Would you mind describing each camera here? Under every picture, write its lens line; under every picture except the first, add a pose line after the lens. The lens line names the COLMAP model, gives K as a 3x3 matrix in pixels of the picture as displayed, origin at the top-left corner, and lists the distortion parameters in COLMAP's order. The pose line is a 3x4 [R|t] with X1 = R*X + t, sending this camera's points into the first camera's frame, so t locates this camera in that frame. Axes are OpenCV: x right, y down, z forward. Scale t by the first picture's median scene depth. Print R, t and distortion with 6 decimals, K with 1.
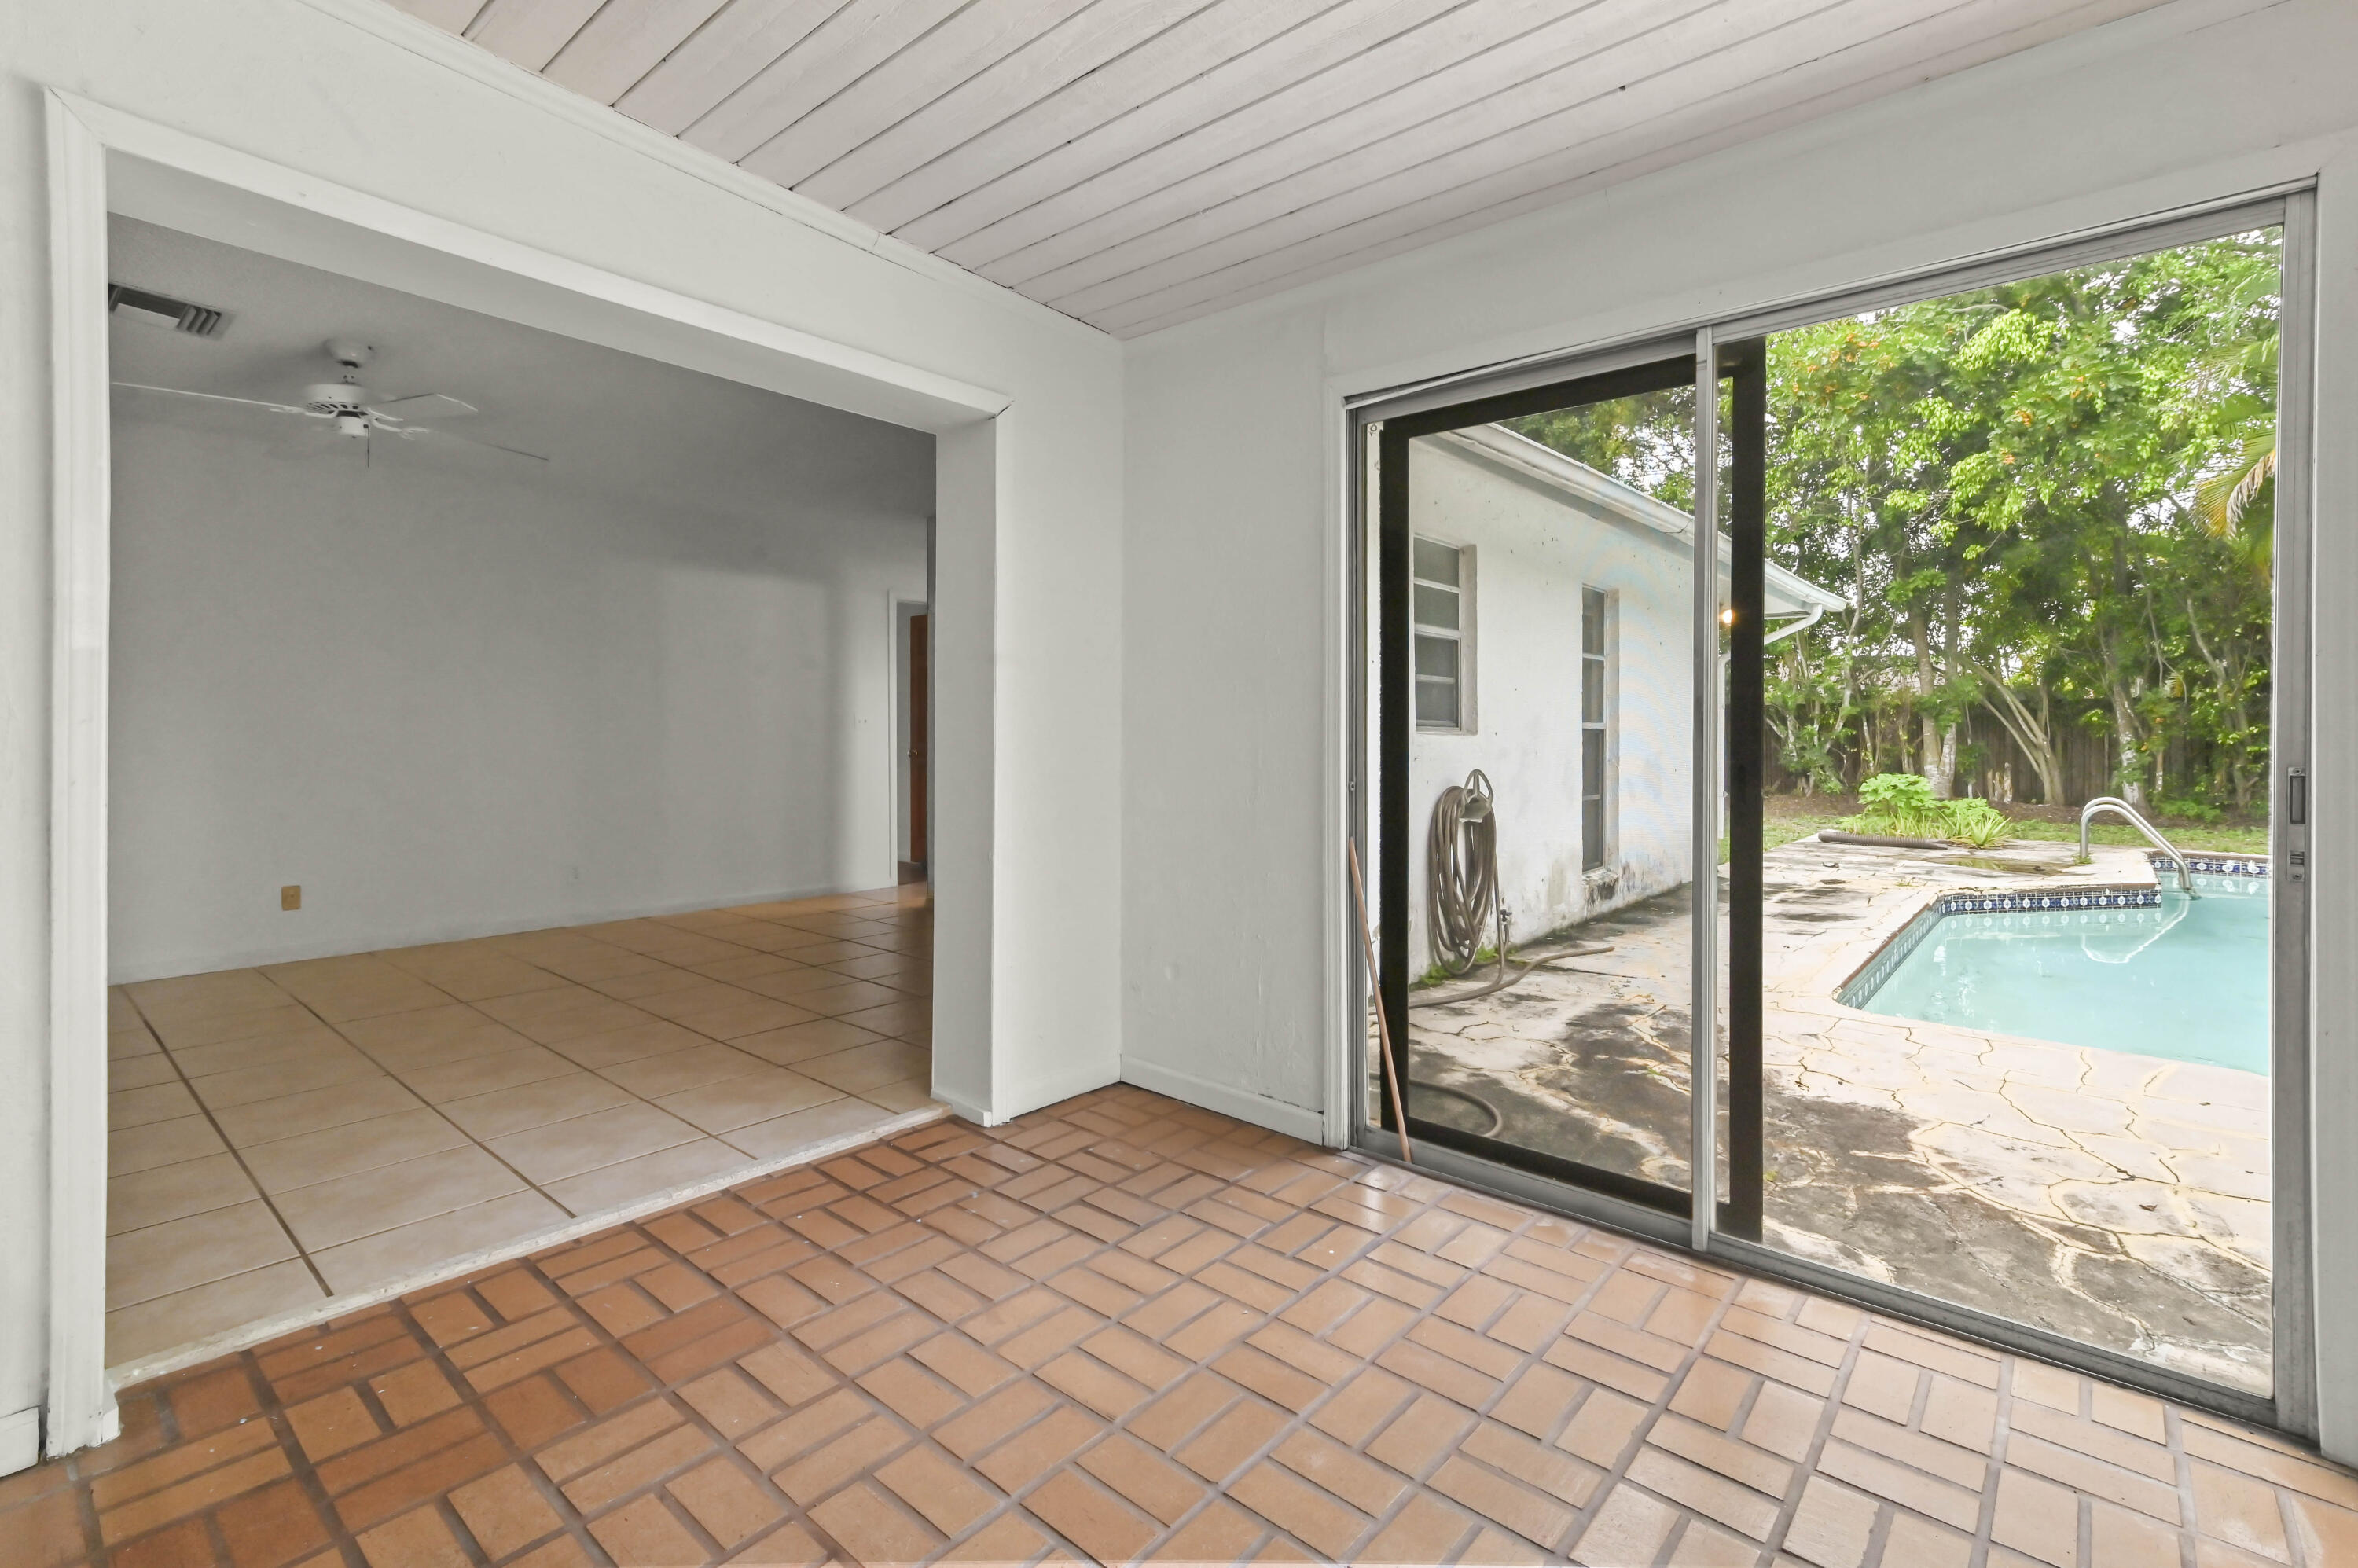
lens RADIAL K [[1053.8, 0, 1175.9], [0, 1053.8, 740.8], [0, 0, 1]] dist [0.004594, 0.000389]
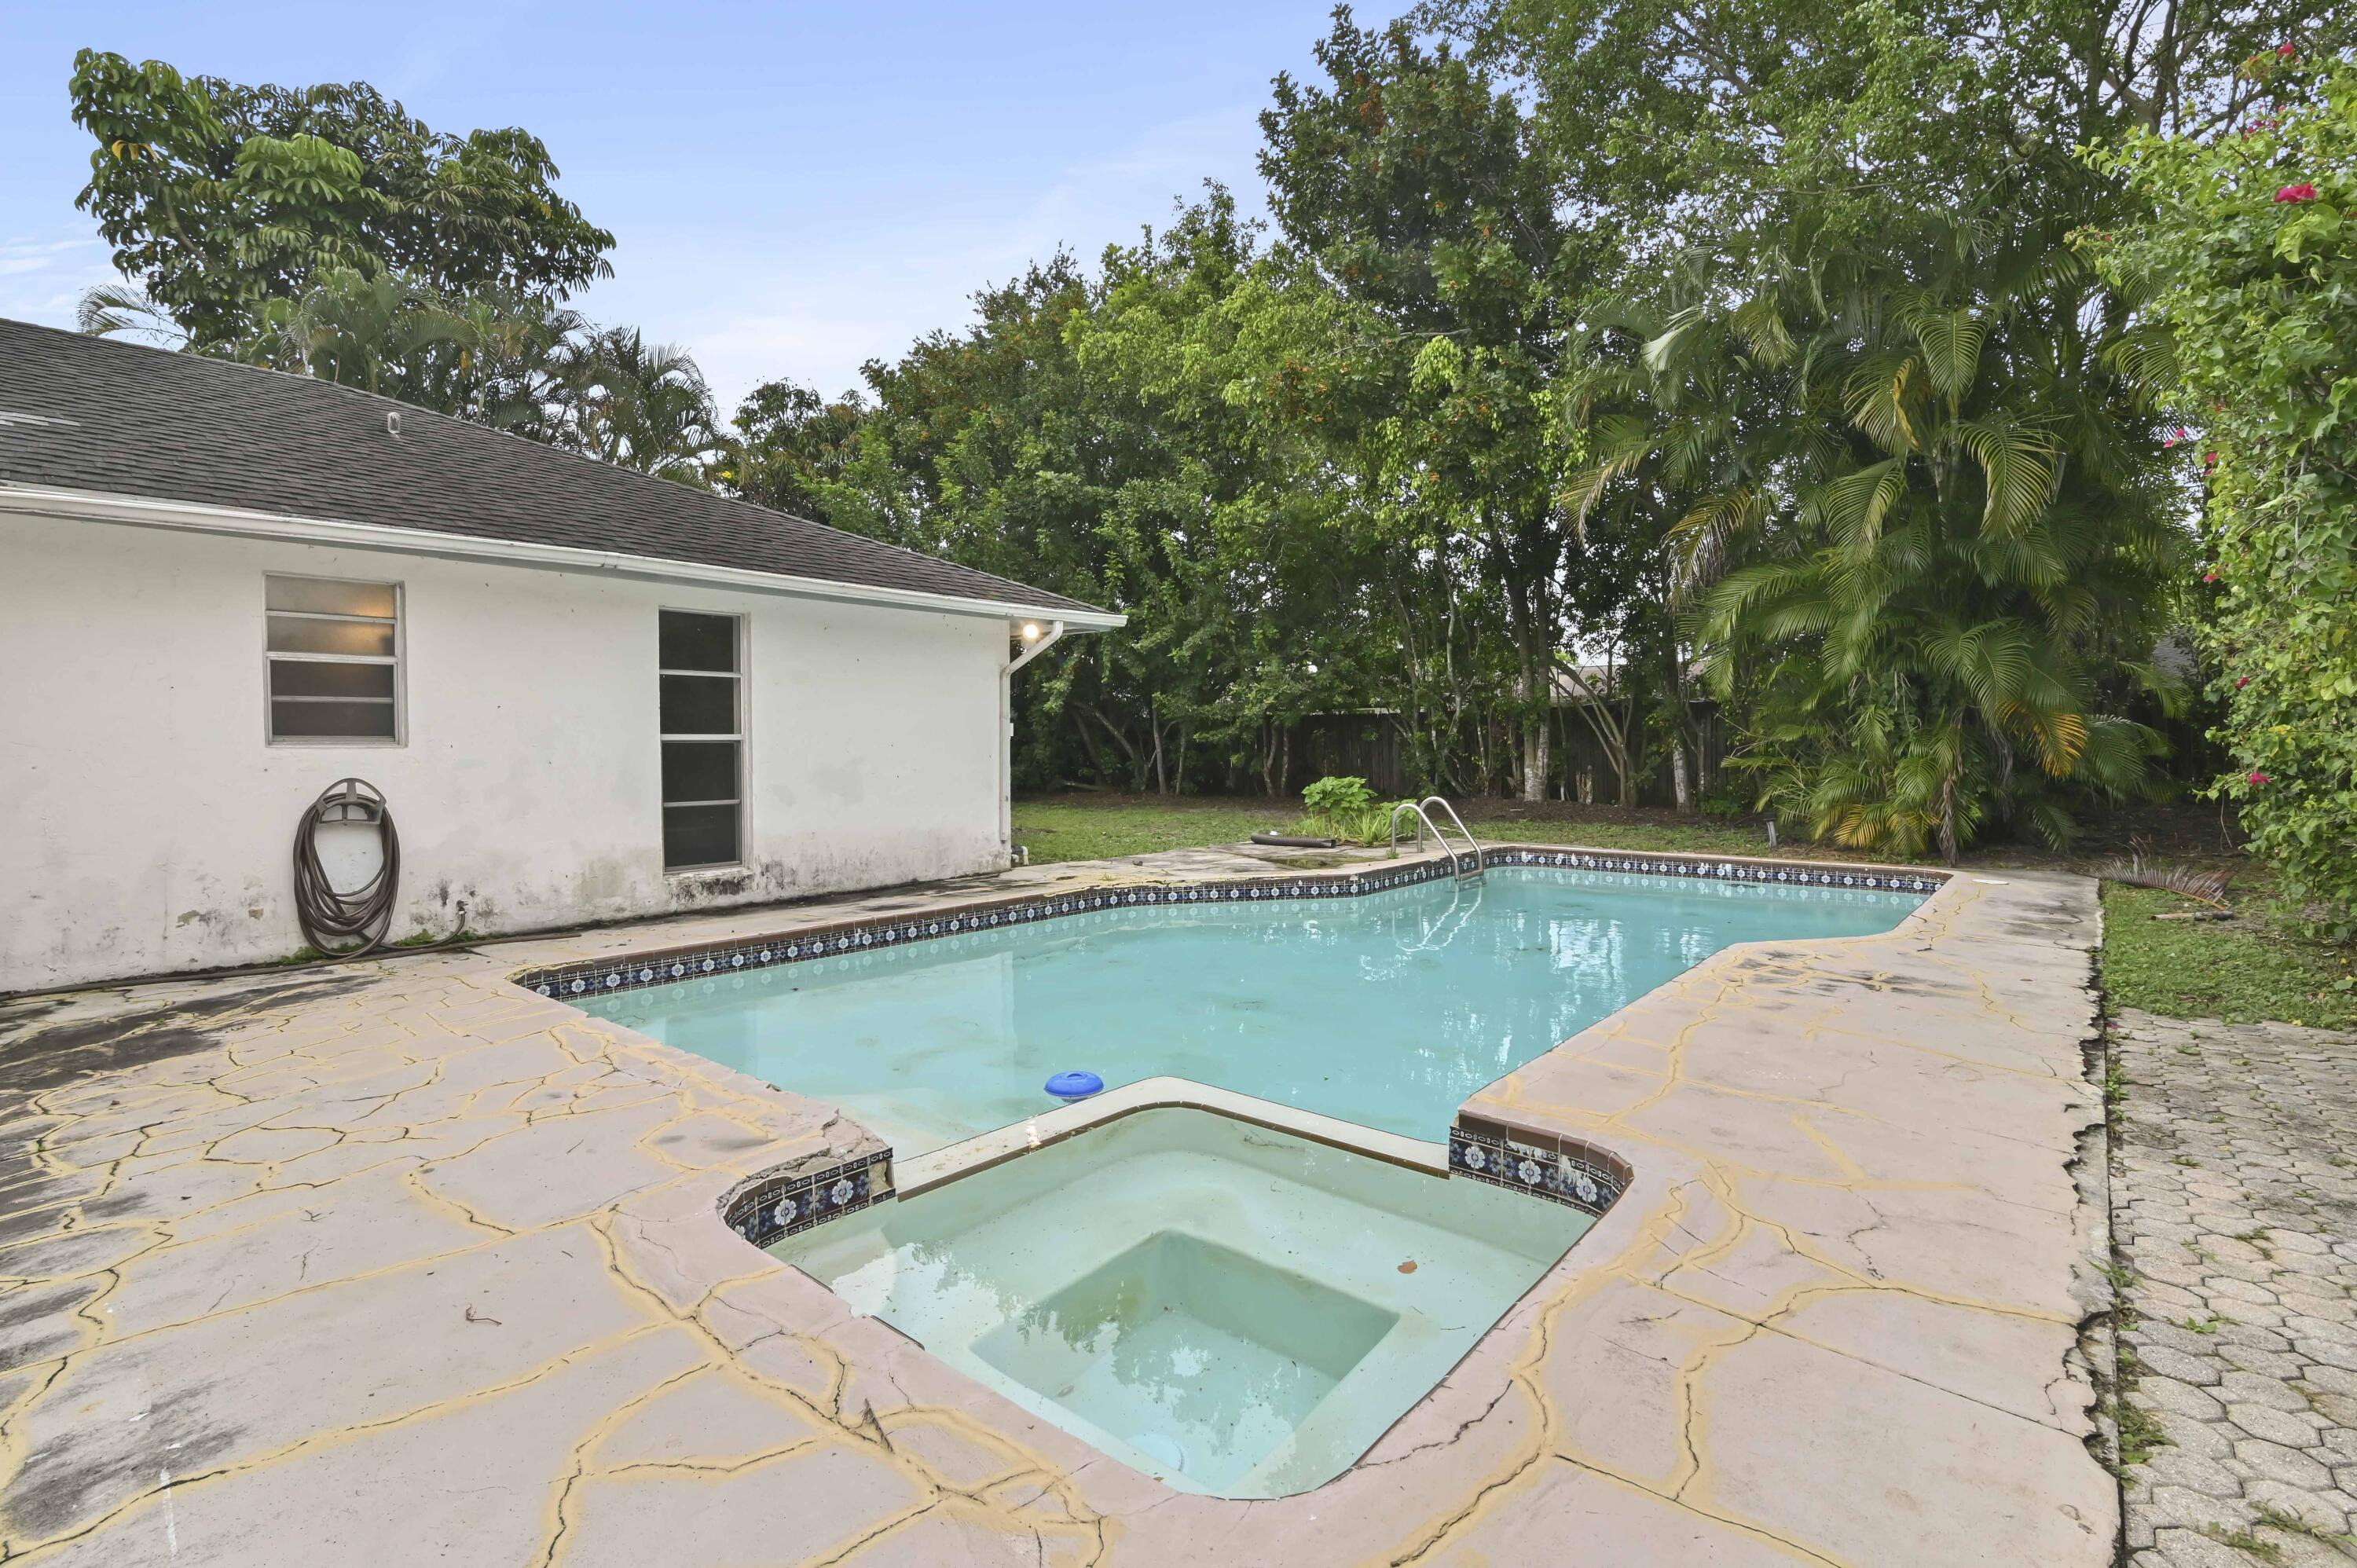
lens RADIAL K [[1096.8, 0, 1188.5], [0, 1096.8, 760.5], [0, 0, 1]] dist [-0.009941, -0.000537]
pose [[0.999877, -0.013350, 0.008285, 0.756755], [0.013291, 0.999886, 0.007145, 0.006830], [-0.008379, -0.007034, 0.999940, -0.128800]]
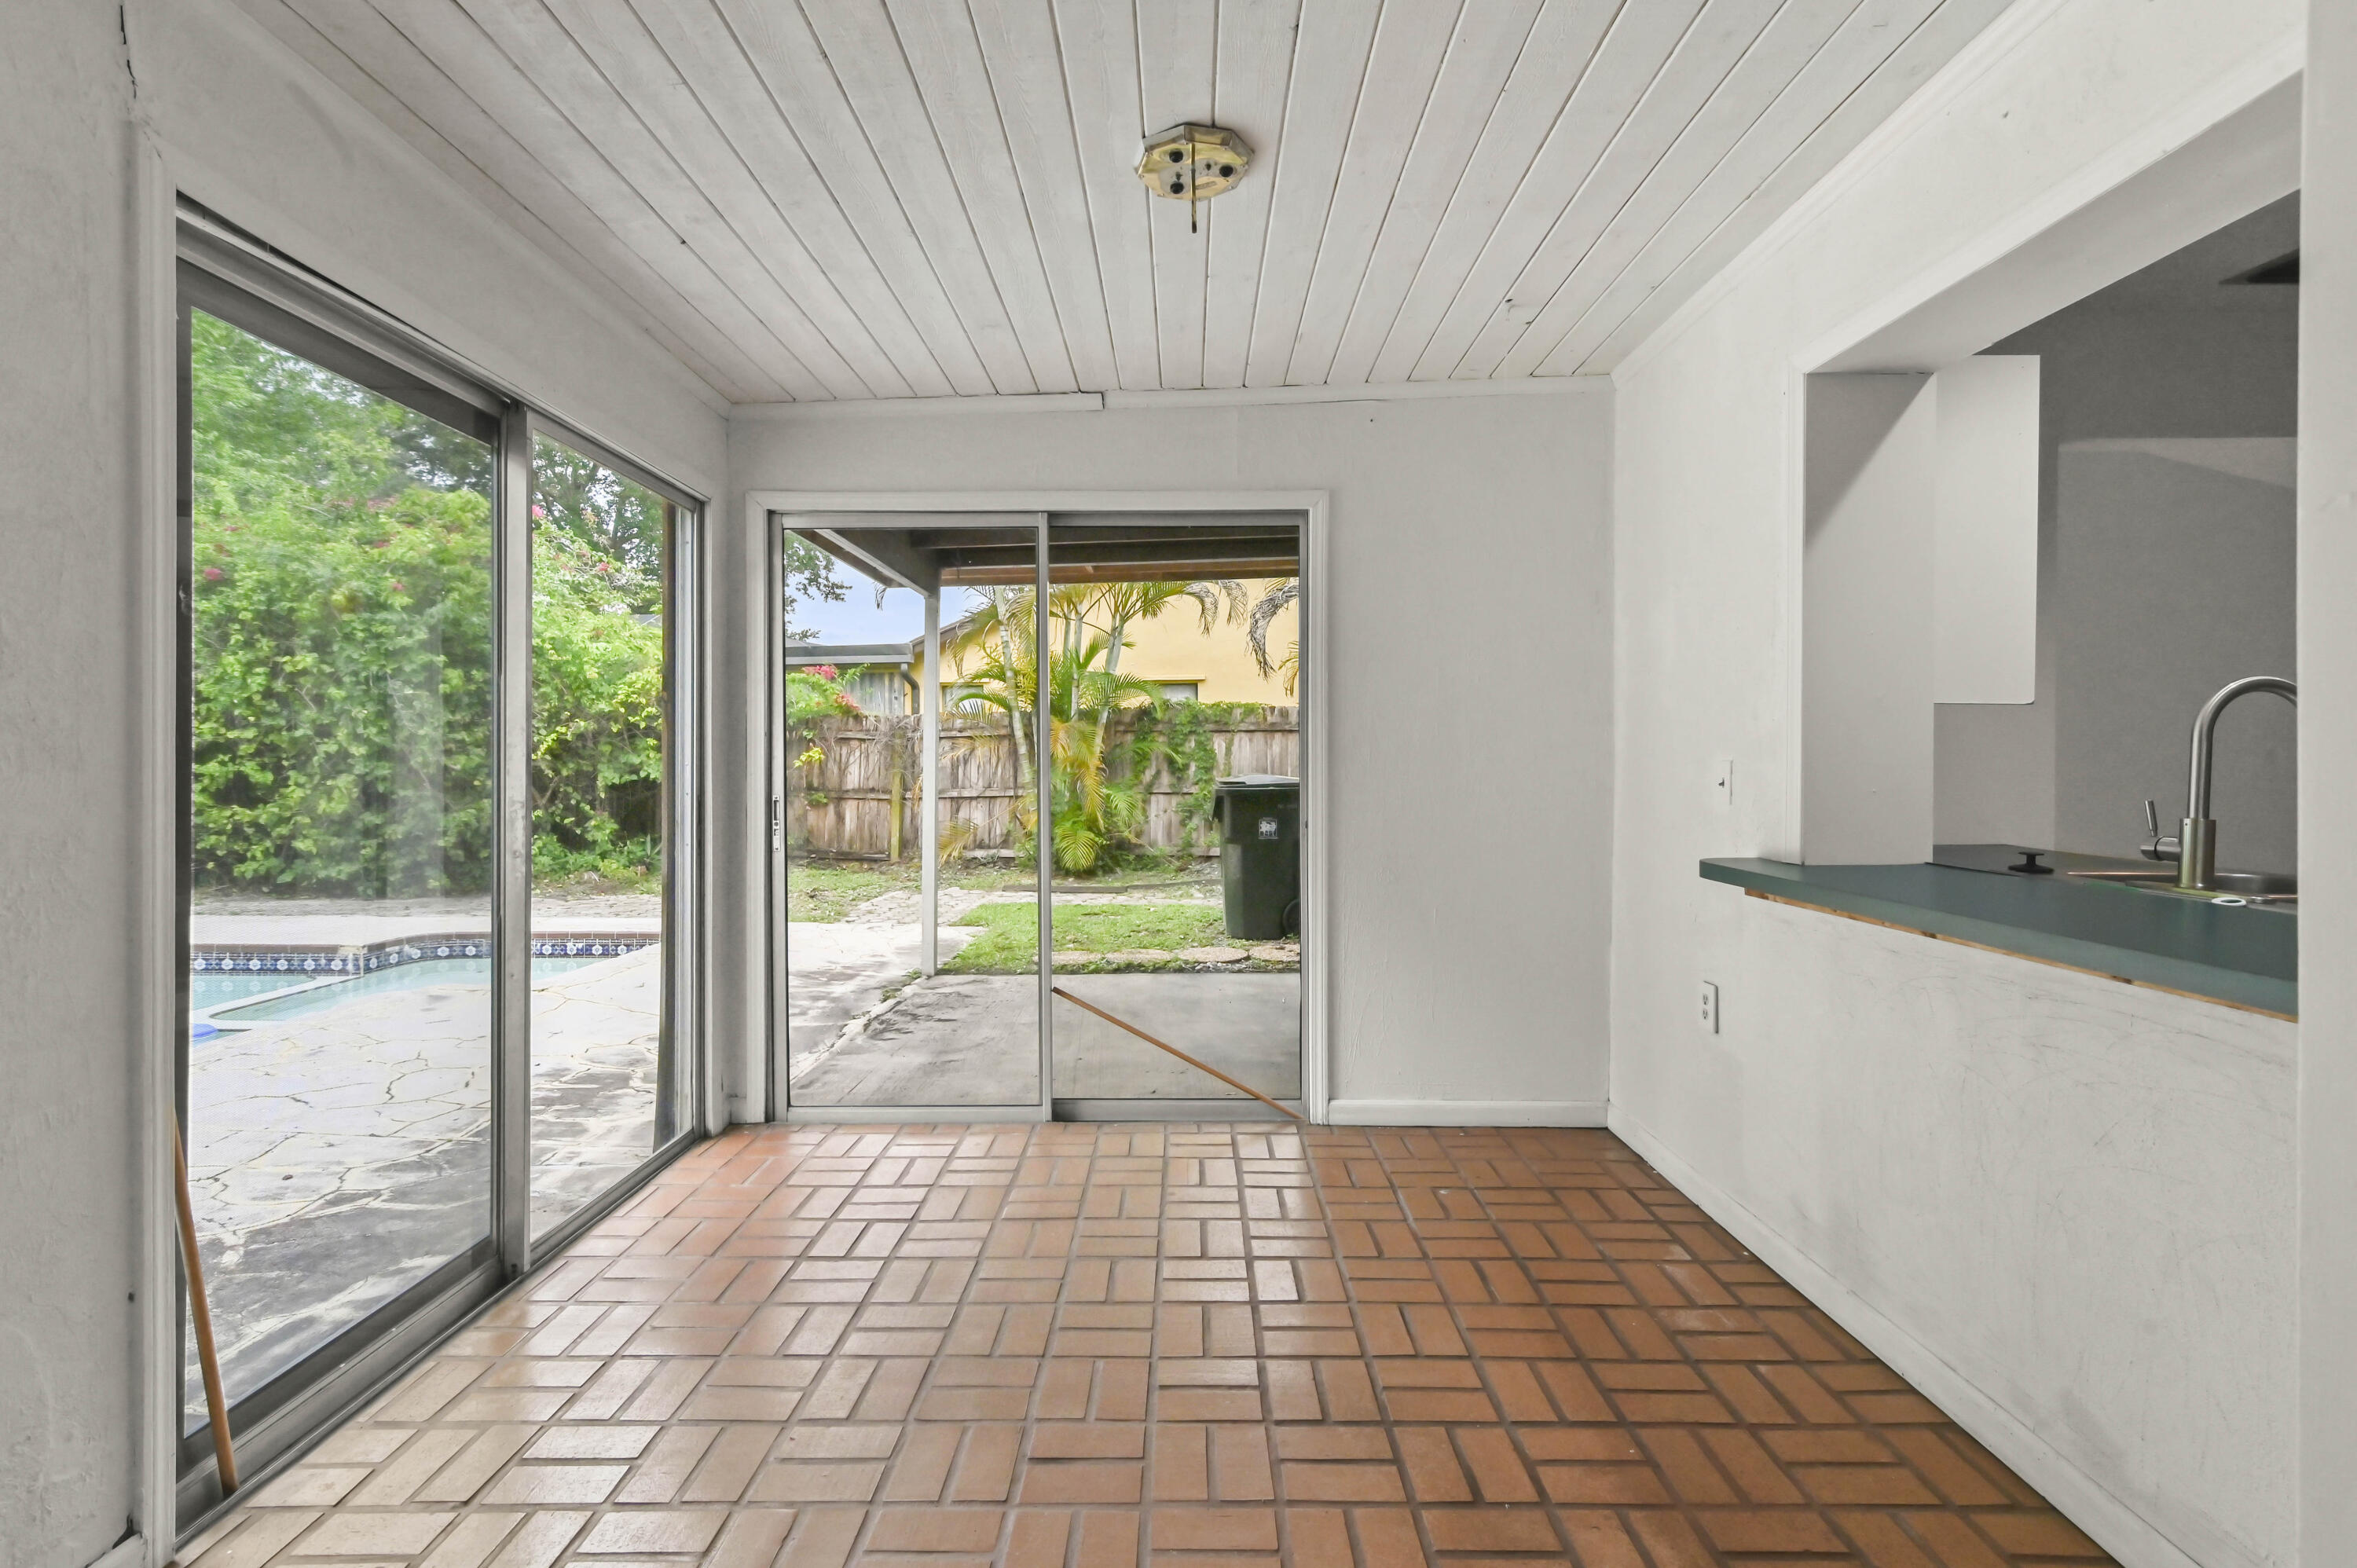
lens RADIAL K [[1061.9, 0, 1186.5], [0, 1061.9, 770.7], [0, 0, 1]] dist [0.000863, 0.000216]
pose [[-0.654240, -0.013793, 0.756161, -0.213825], [-0.002009, 0.999862, 0.016501, -0.012330], [-0.756284, 0.009277, -0.654177, 0.340226]]
